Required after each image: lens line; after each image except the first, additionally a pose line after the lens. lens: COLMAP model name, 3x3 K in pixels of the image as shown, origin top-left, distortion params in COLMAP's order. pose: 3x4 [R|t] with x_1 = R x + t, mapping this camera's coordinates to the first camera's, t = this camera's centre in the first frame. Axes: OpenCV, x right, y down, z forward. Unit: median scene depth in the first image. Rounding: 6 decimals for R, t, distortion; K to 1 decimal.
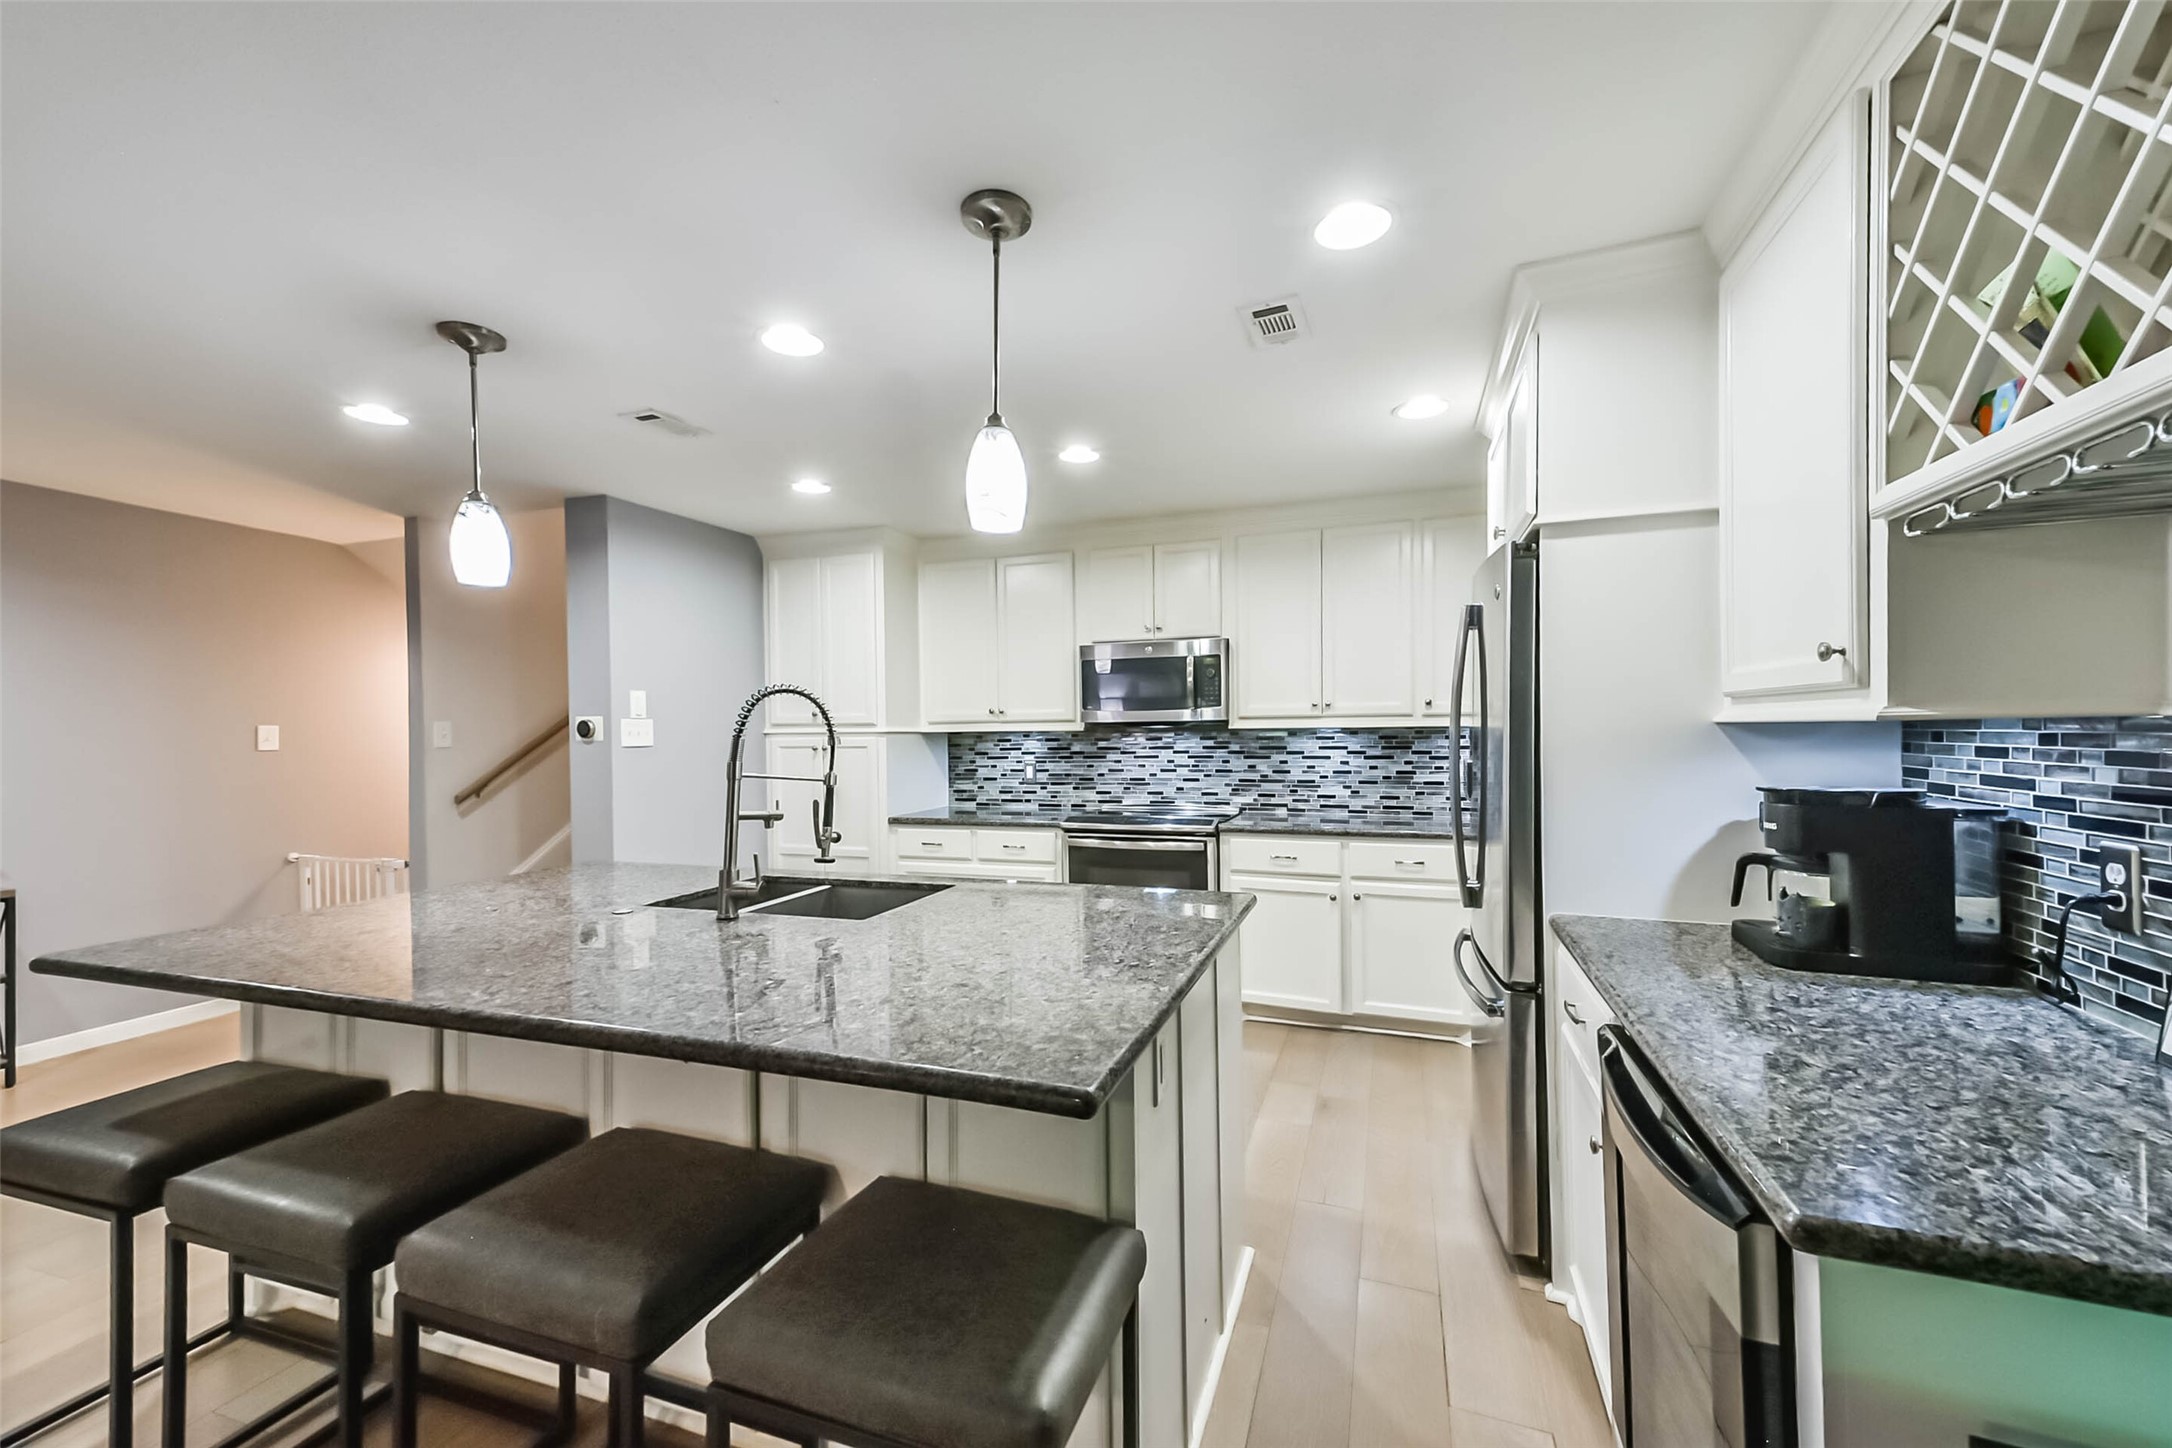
lens RADIAL K [[845.5, 0, 1085.4], [0, 845.5, 735.5], [0, 0, 1]] dist [0.026905, -0.000486]
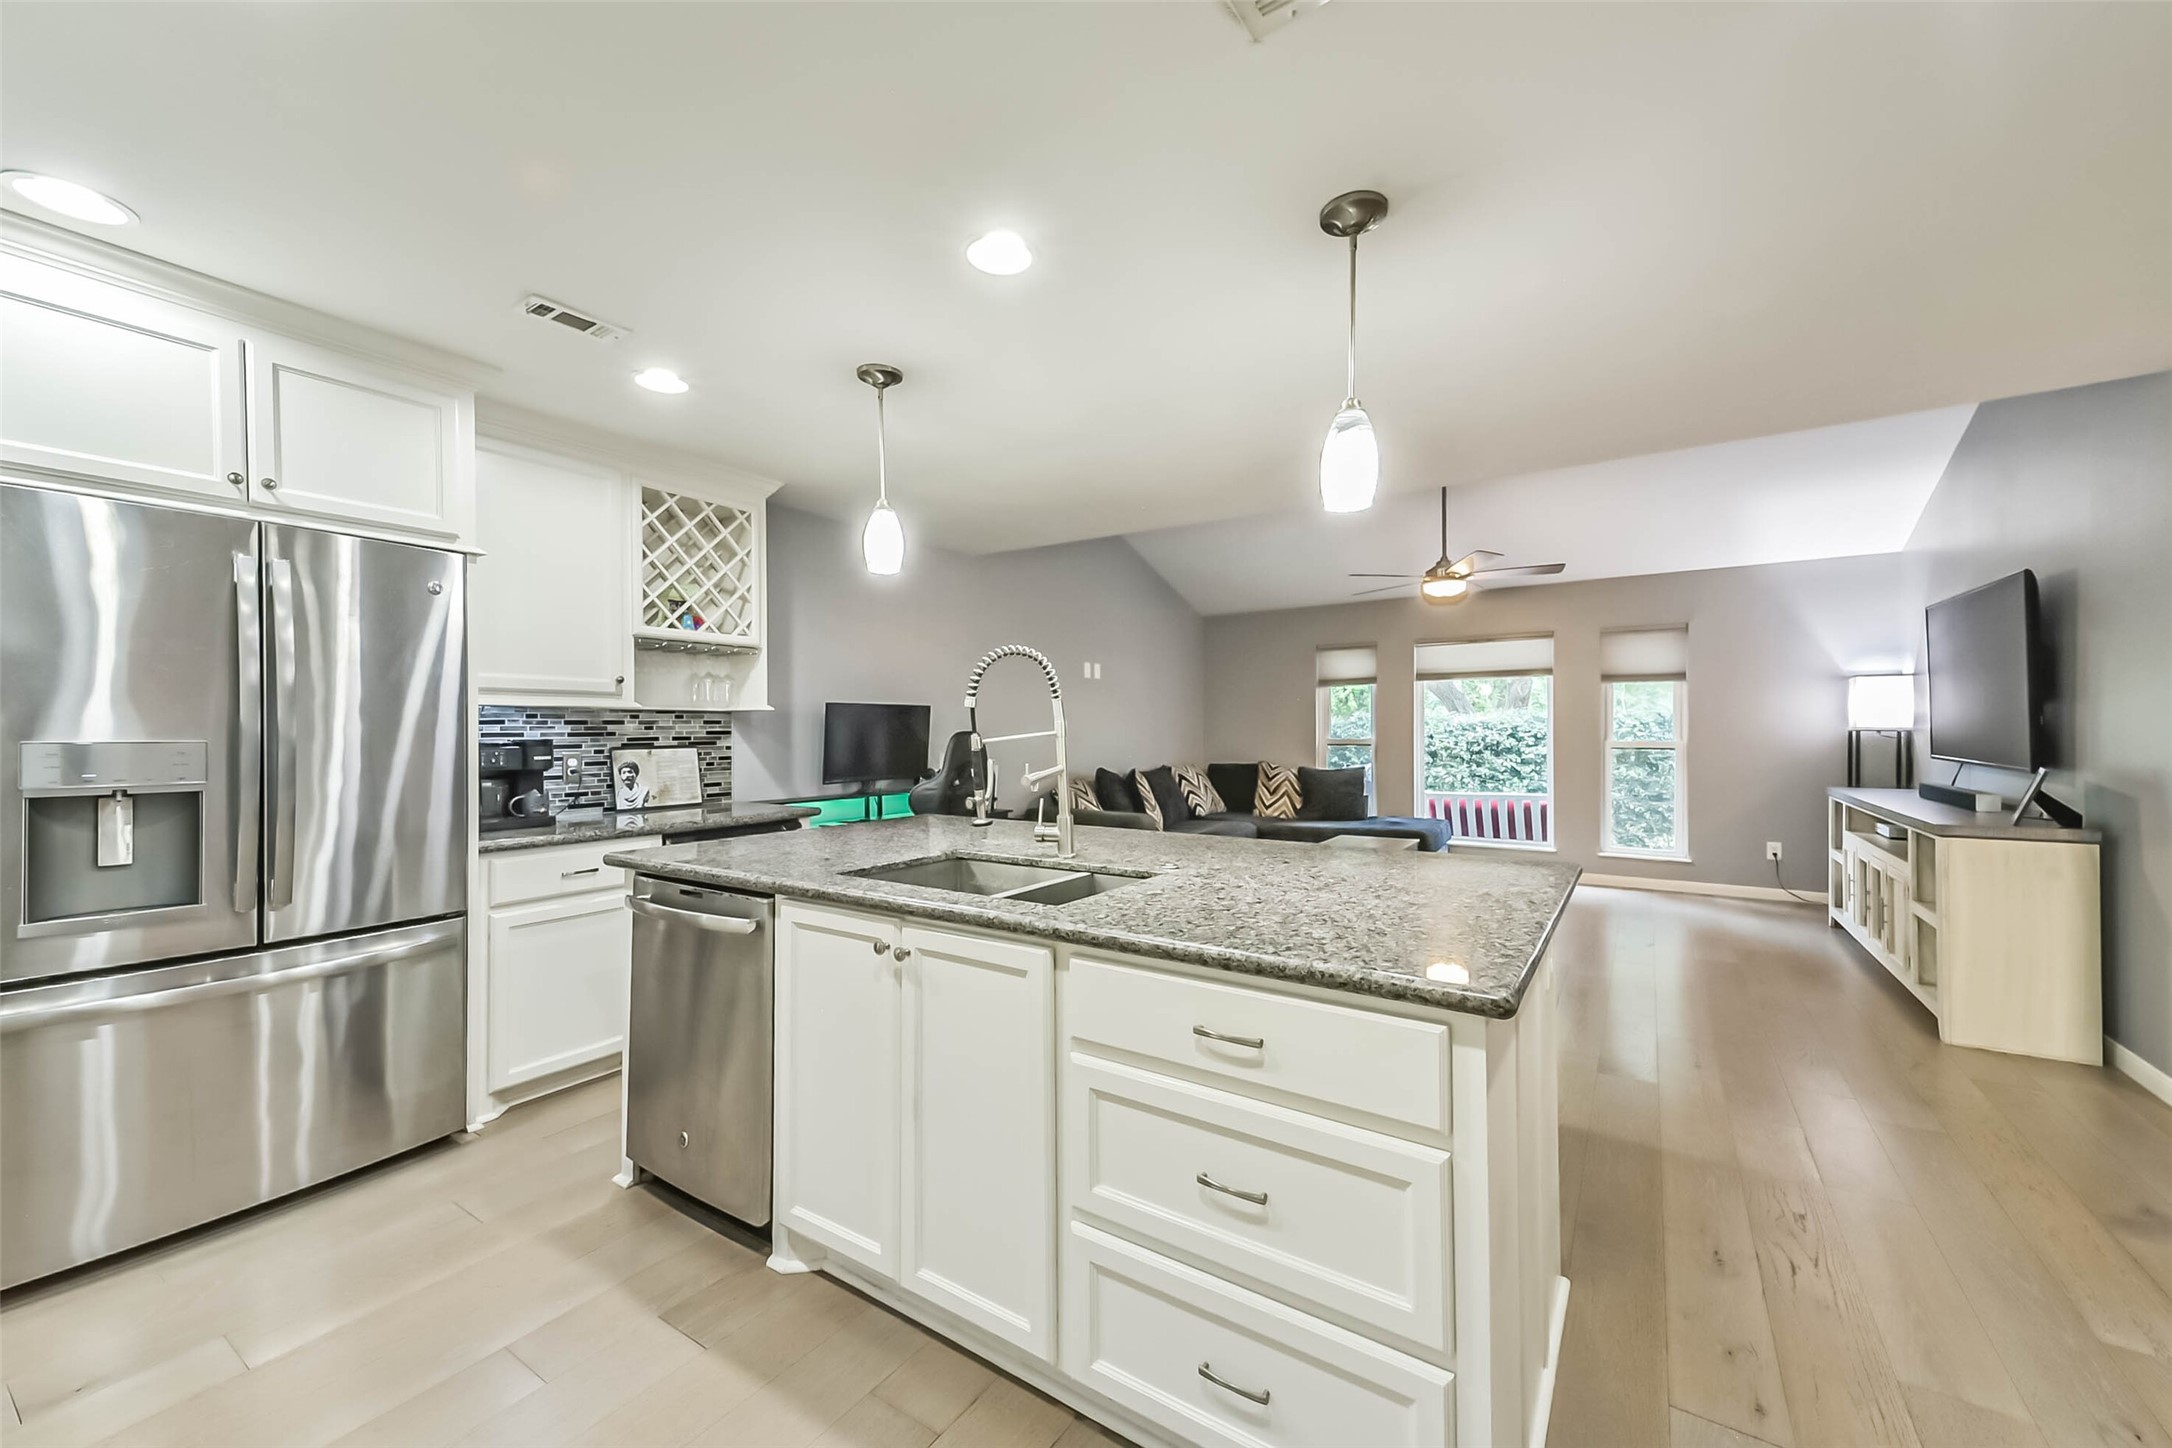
lens RADIAL K [[840.3, 0, 1087.9], [0, 840.3, 733.4], [0, 0, 1]] dist [0.031549, -0.003611]
pose [[-0.972020, 0.015736, 0.234368, -0.333264], [0.018460, 0.999785, 0.009433, 0.019621], [-0.234170, 0.013496, -0.972102, 0.973632]]
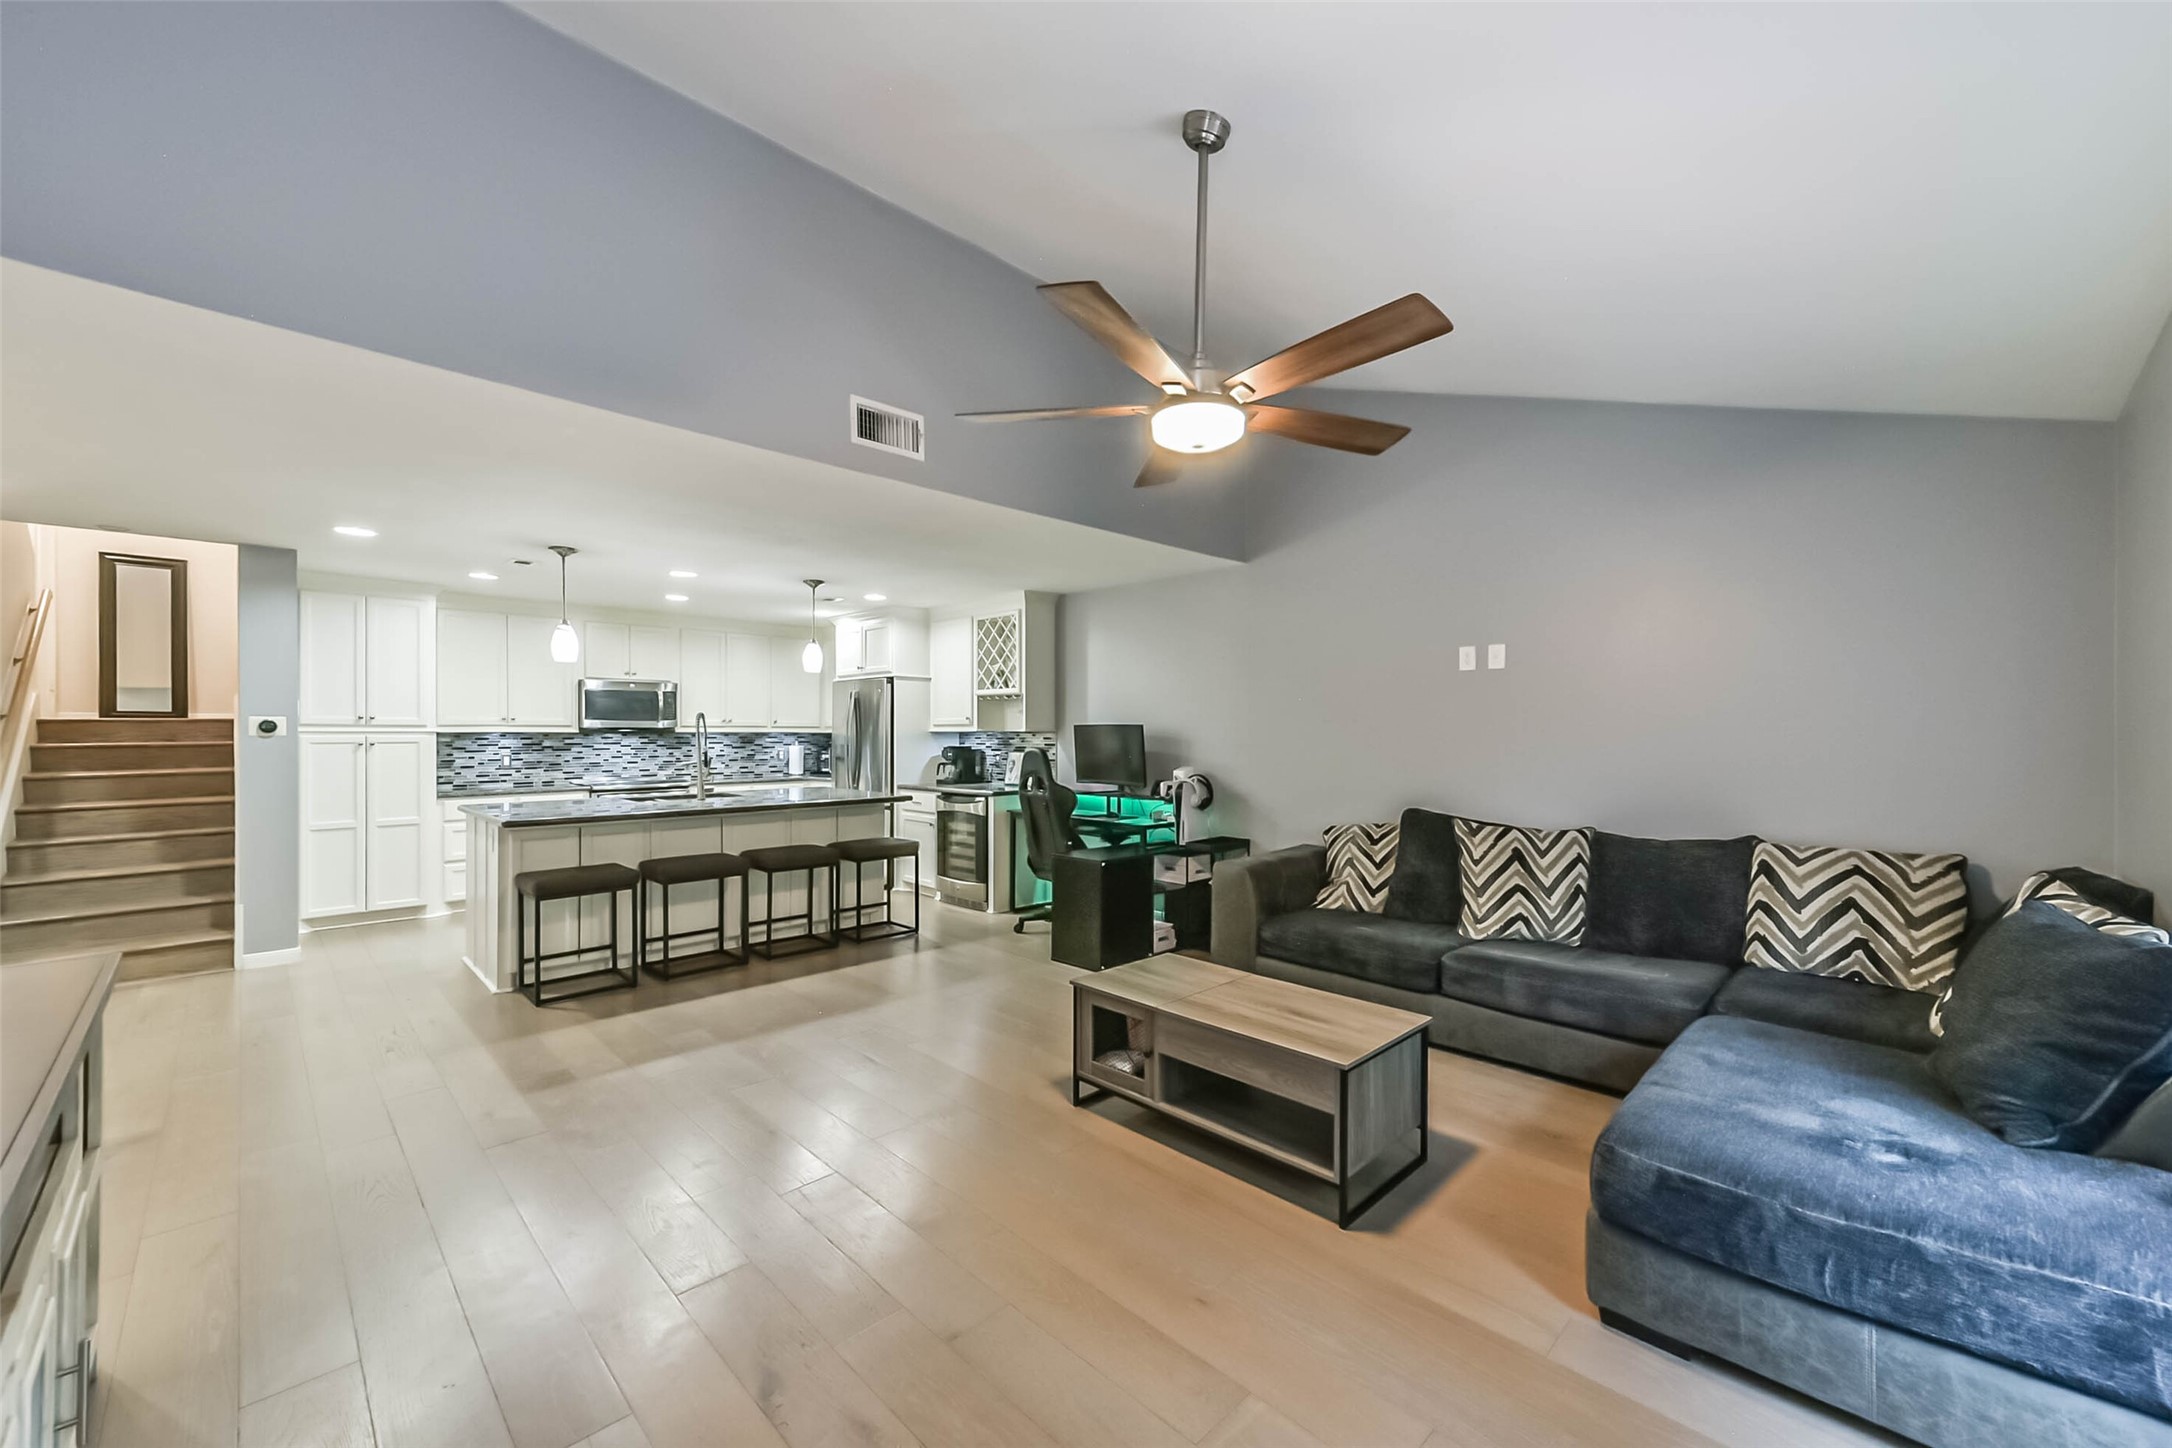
lens RADIAL K [[845.1, 0, 1113.1], [0, 845.1, 736.3], [0, 0, 1]] dist [0.002375, -0.000028]
pose [[0.408950, 0.007770, 0.912524, -1.088719], [0.002446, 0.999951, -0.009610, 0.020348], [-0.912553, 0.006162, 0.408911, -0.599971]]
